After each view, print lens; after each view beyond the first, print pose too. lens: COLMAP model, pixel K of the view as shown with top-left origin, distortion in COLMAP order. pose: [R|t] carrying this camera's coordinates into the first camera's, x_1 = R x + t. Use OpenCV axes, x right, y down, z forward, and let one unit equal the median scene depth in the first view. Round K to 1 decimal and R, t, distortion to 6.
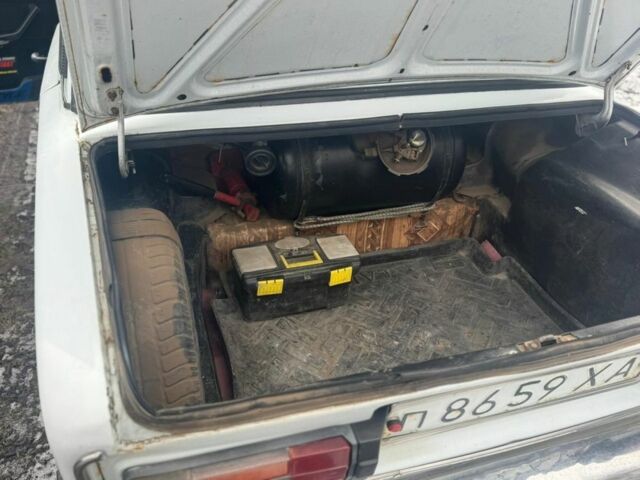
lens RADIAL K [[563.0, 0, 320.0], [0, 563.0, 240.0], [0, 0, 1]] dist [0.162489, -0.317946]
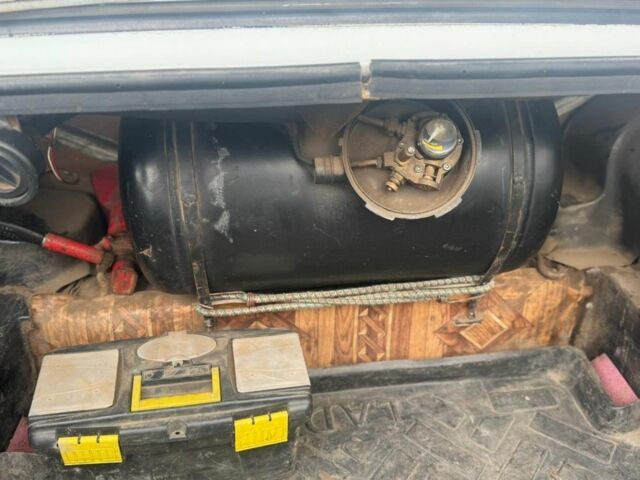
lens RADIAL K [[563.0, 0, 320.0], [0, 563.0, 240.0], [0, 0, 1]] dist [0.162489, -0.317946]
pose [[0.980979, 0.050953, -0.187308, 0.151155], [-0.063813, 0.995954, -0.063277, -0.059879], [0.183325, 0.074027, 0.980261, 0.500503]]
